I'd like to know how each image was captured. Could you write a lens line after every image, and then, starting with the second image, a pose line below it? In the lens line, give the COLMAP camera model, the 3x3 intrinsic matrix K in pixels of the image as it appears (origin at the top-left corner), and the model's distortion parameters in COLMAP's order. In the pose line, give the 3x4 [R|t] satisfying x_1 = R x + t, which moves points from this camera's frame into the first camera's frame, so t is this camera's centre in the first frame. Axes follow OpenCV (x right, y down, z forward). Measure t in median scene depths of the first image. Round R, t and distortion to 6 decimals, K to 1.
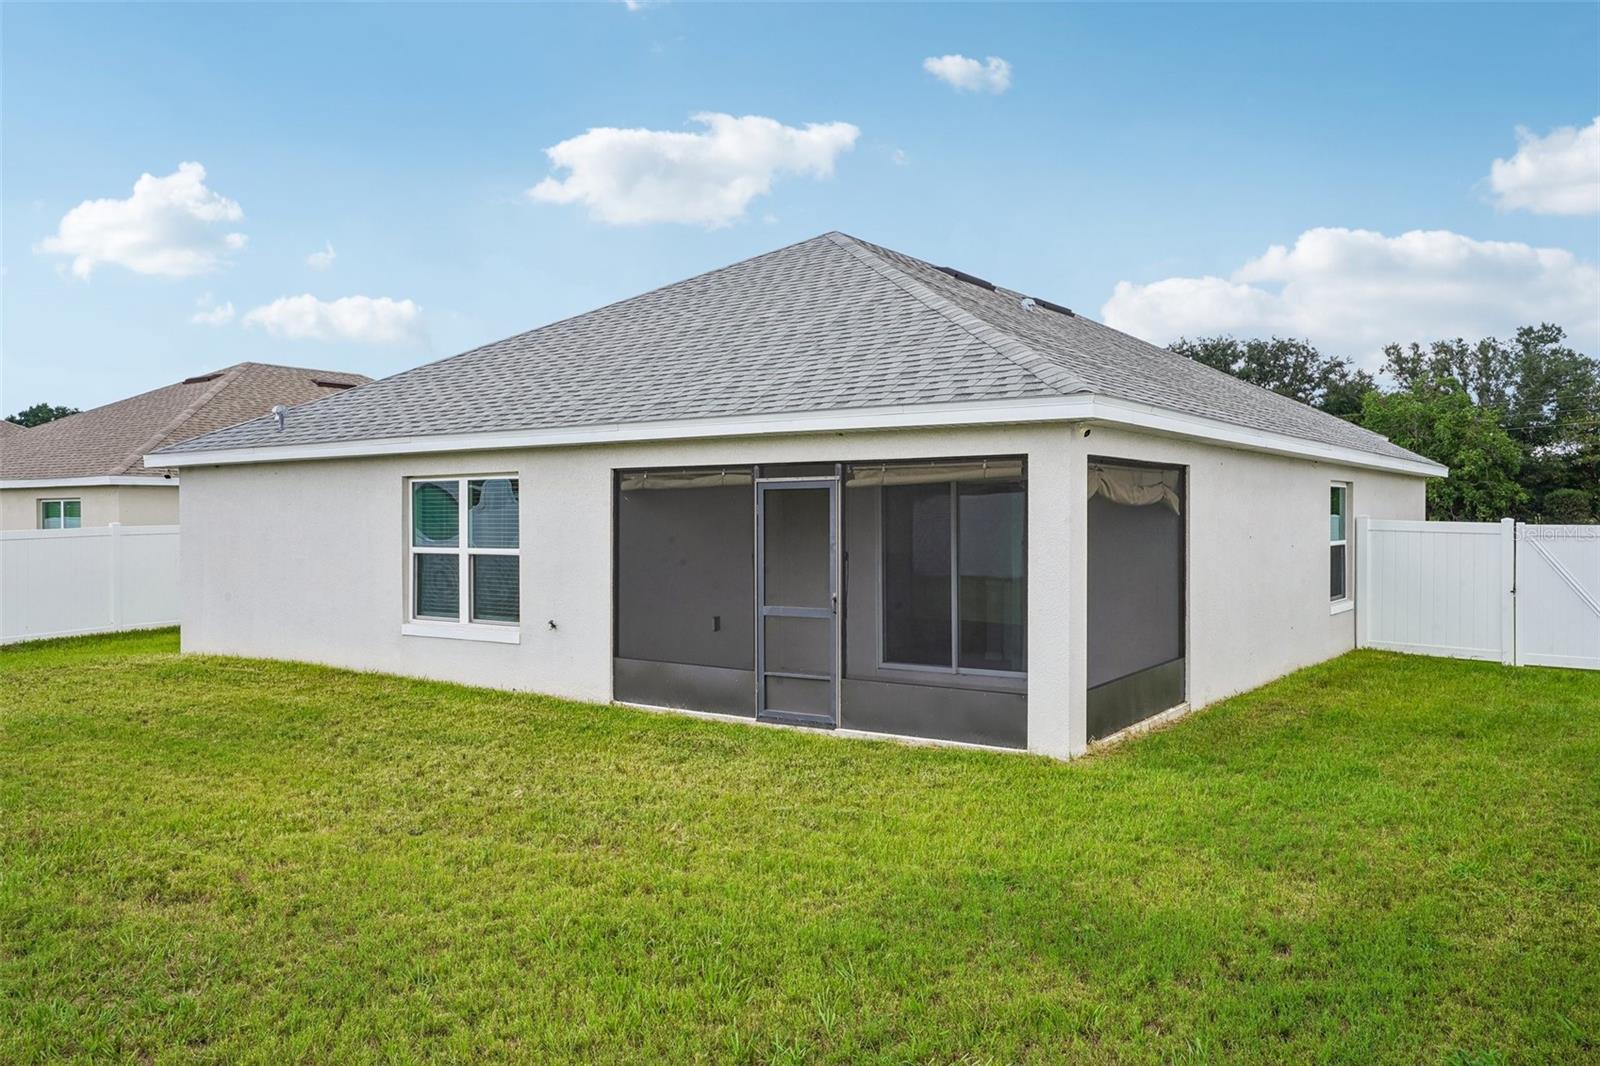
lens RADIAL K [[1226.4, 0, 809.1], [0, 1226.4, 527.1], [0, 0, 1]] dist [-0.086879, 0.018642]
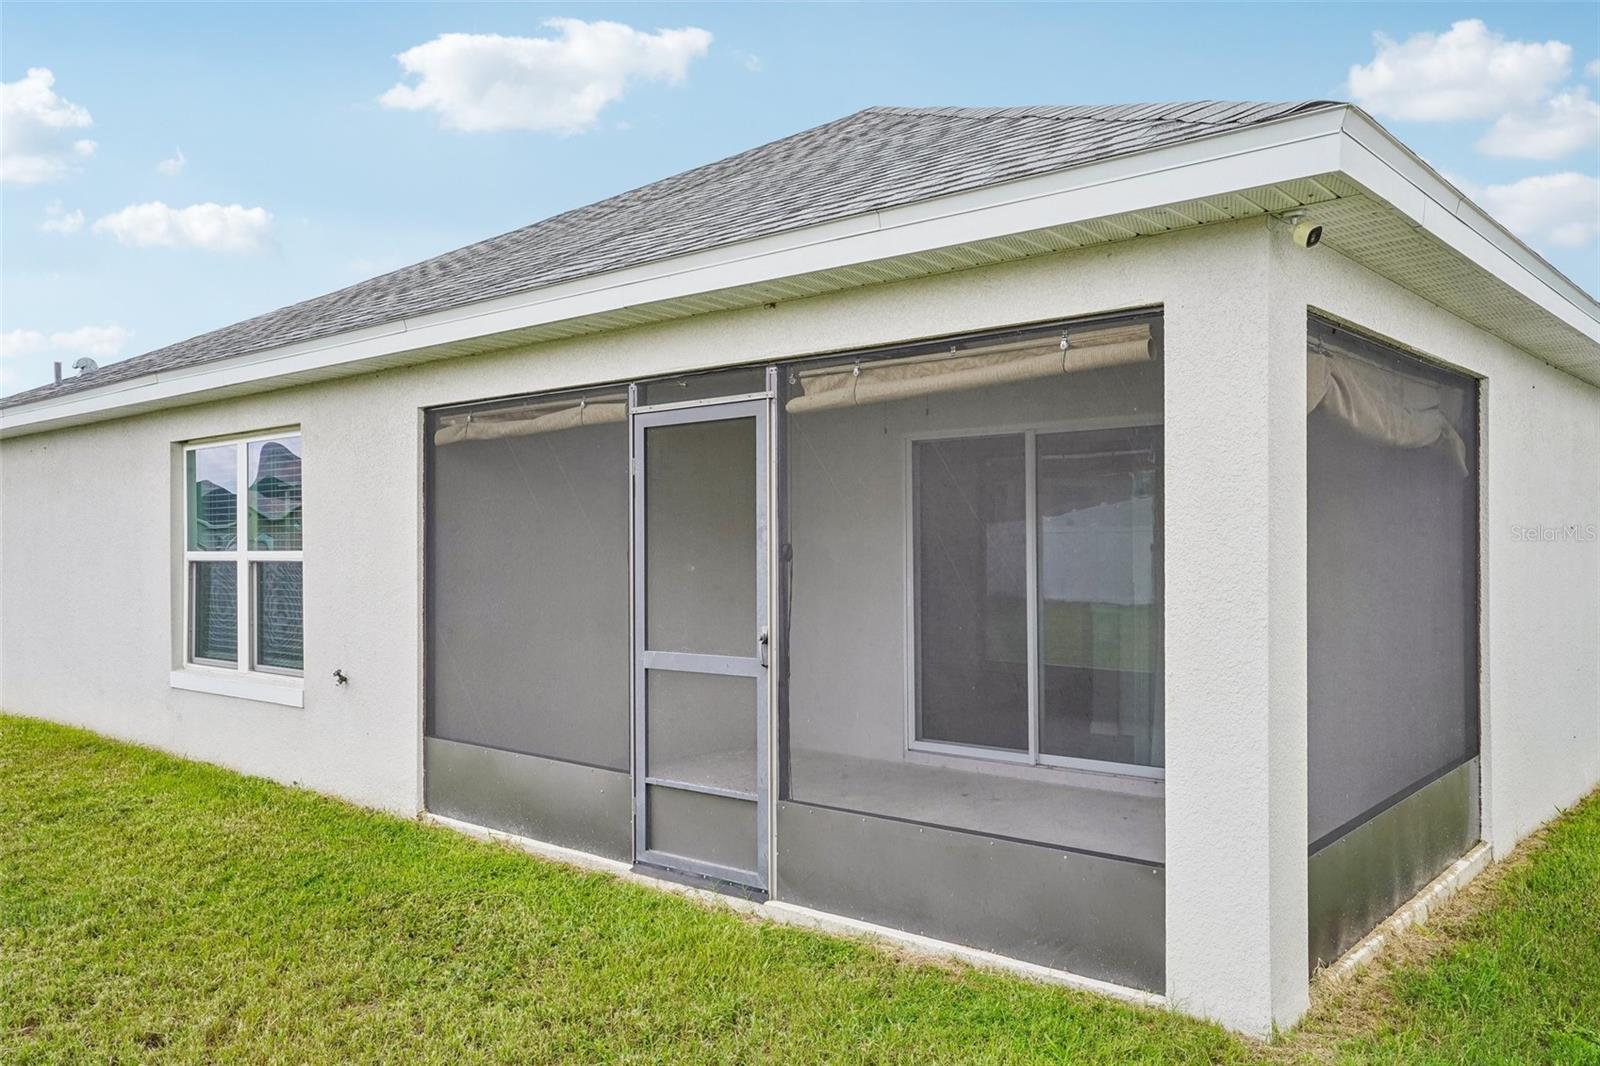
lens RADIAL K [[1302.1, 0, 789.0], [0, 1302.1, 547.3], [0, 0, 1]] dist [-0.023344, -0.017911]
pose [[0.995133, -0.003423, -0.098486, 0.071100], [0.003214, 0.999992, -0.002284, 0.019814], [0.098493, 0.001956, 0.995136, 0.410404]]
